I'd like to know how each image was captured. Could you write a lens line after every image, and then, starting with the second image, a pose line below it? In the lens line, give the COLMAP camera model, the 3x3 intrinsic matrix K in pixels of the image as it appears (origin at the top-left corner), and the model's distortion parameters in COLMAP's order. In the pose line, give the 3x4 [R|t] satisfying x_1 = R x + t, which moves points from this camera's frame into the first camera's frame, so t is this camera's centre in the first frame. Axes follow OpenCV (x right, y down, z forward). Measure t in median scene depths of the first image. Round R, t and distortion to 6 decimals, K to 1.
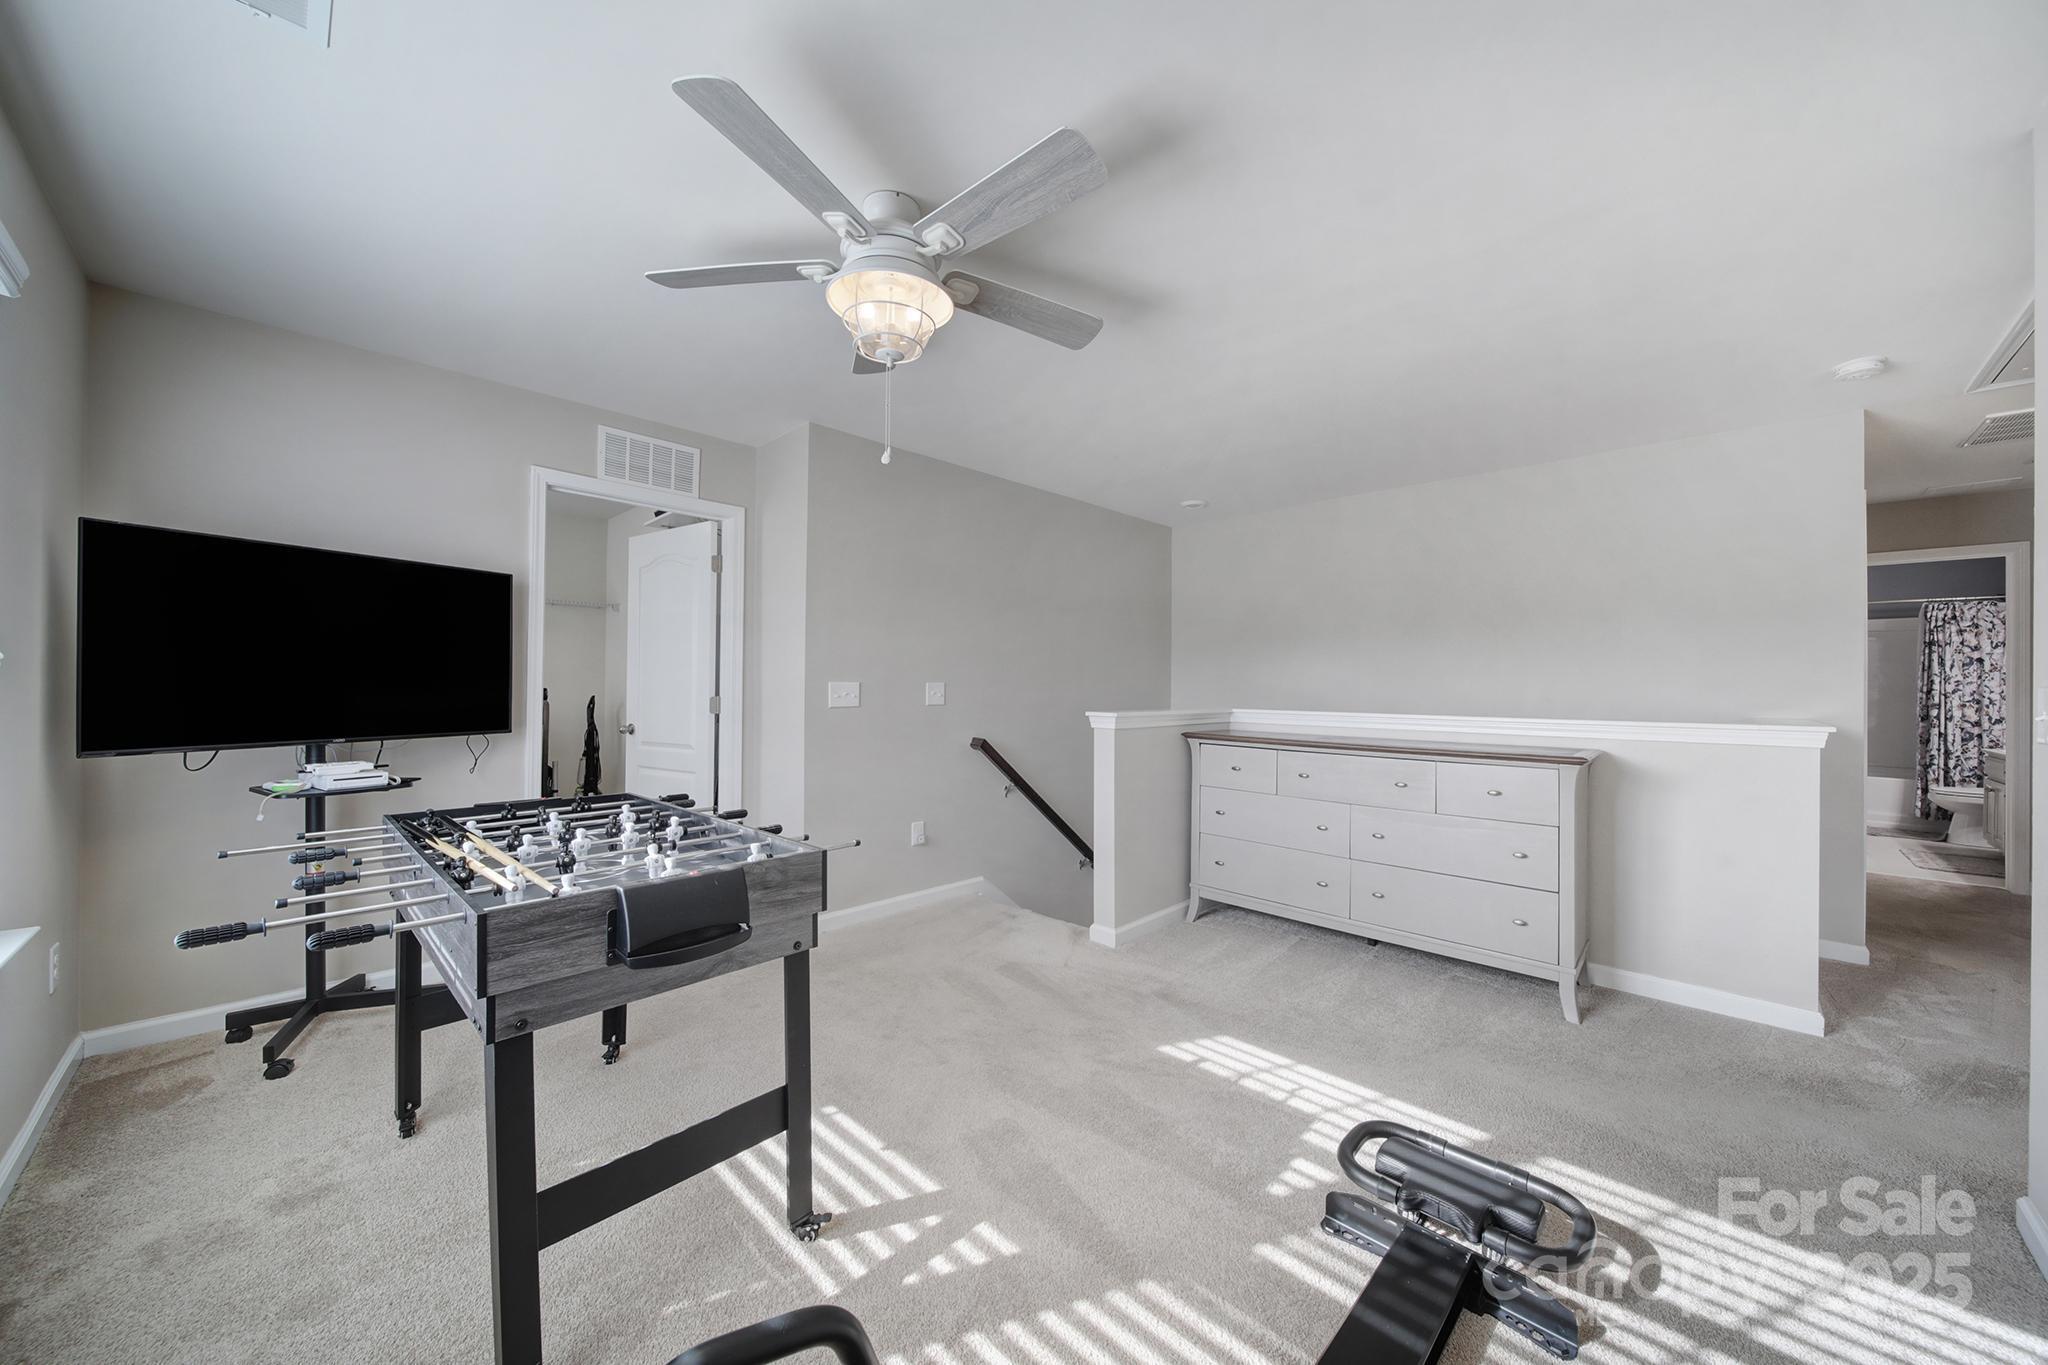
lens RADIAL K [[728.7, 0, 1022.5], [0, 728.7, 693.2], [0, 0, 1]] dist [-0.004105, -0.000323]
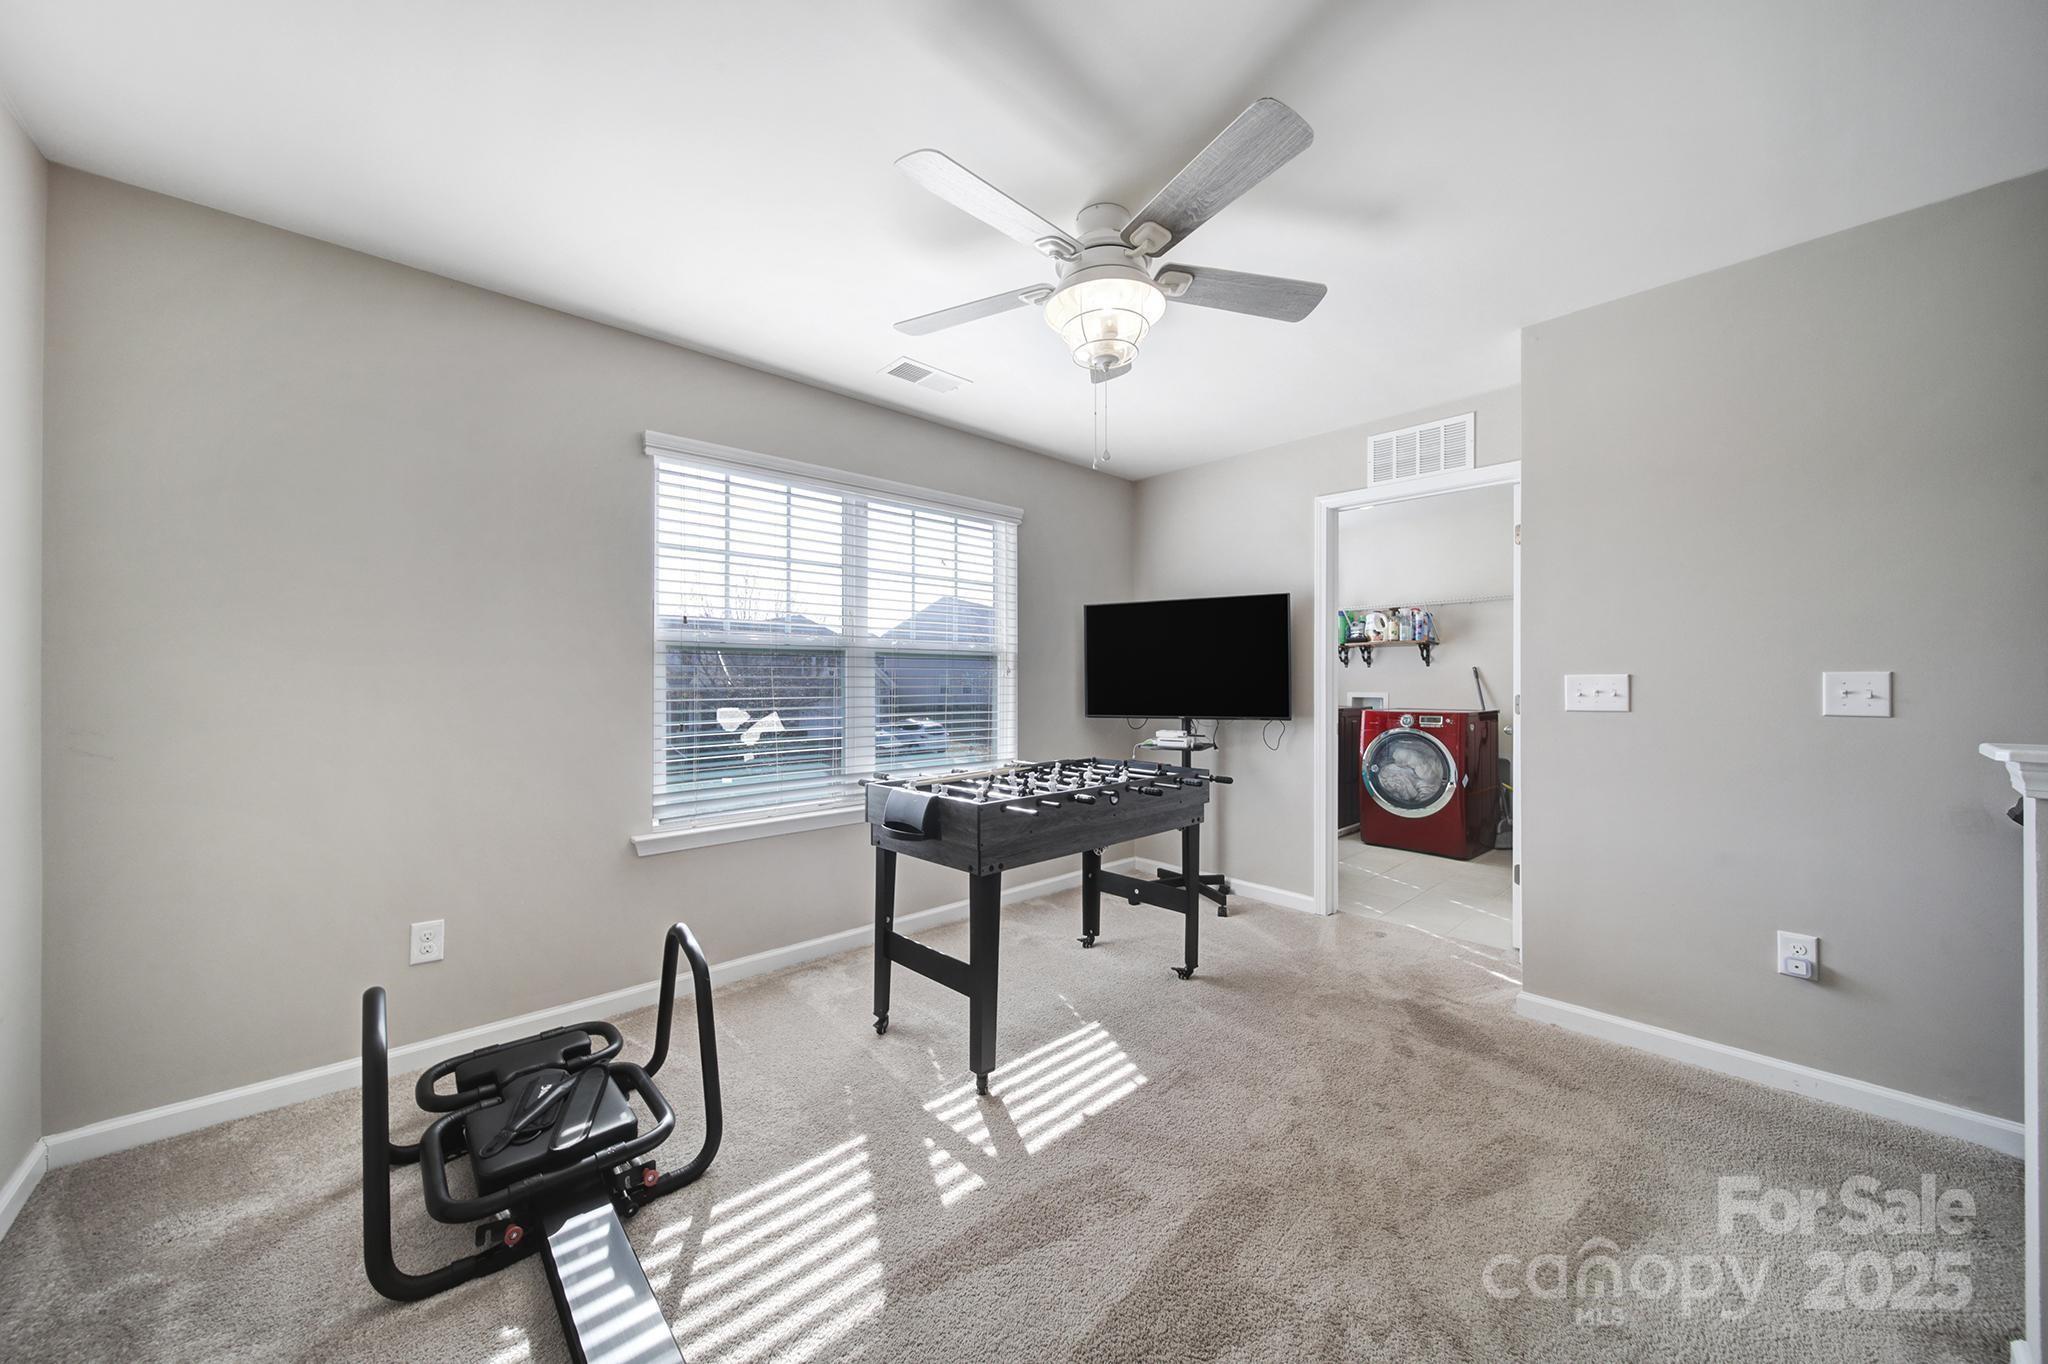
lens RADIAL K [[723.0, 0, 1022.6], [0, 723.0, 674.7], [0, 0, 1]] dist [-0.000167, 0.000015]
pose [[-0.061492, -0.013823, -0.998012, 0.669642], [-0.004147, 0.999899, -0.013594, -0.004499], [0.998099, 0.003303, -0.061544, 0.736411]]
